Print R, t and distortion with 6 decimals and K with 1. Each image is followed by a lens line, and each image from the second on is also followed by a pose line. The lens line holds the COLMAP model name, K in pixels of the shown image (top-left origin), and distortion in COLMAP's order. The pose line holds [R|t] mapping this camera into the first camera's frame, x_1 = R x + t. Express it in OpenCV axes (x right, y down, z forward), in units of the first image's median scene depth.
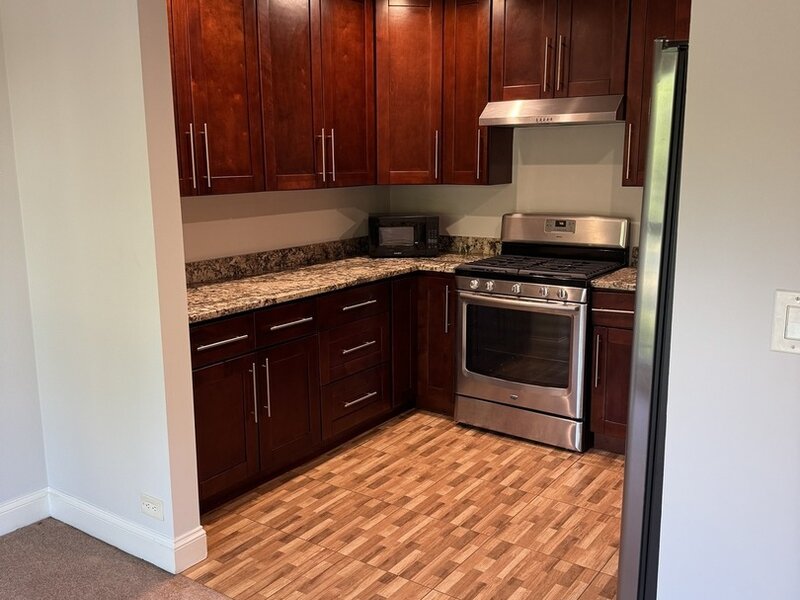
lens RADIAL K [[738.7, 0, 400.1], [0, 738.7, 305.7], [0, 0, 1]] dist [0.042291, 0.000000]
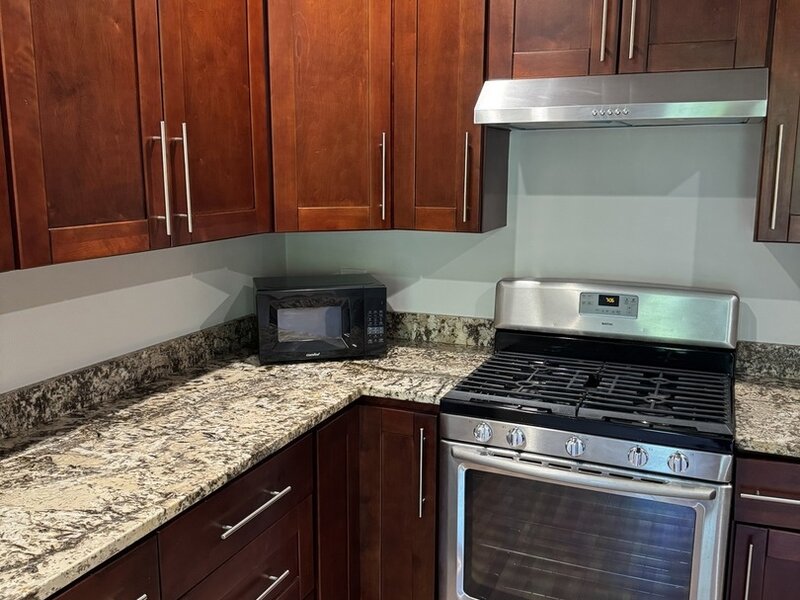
lens RADIAL K [[738.7, 0, 406.7], [0, 738.7, 296.7], [0, 0, 1]] dist [0.042291, 0.000000]
pose [[0.977448, -0.027362, 0.209395, -0.051161], [0.031855, 0.999328, -0.018115, -0.107515], [-0.208759, 0.024377, 0.977663, 0.476882]]
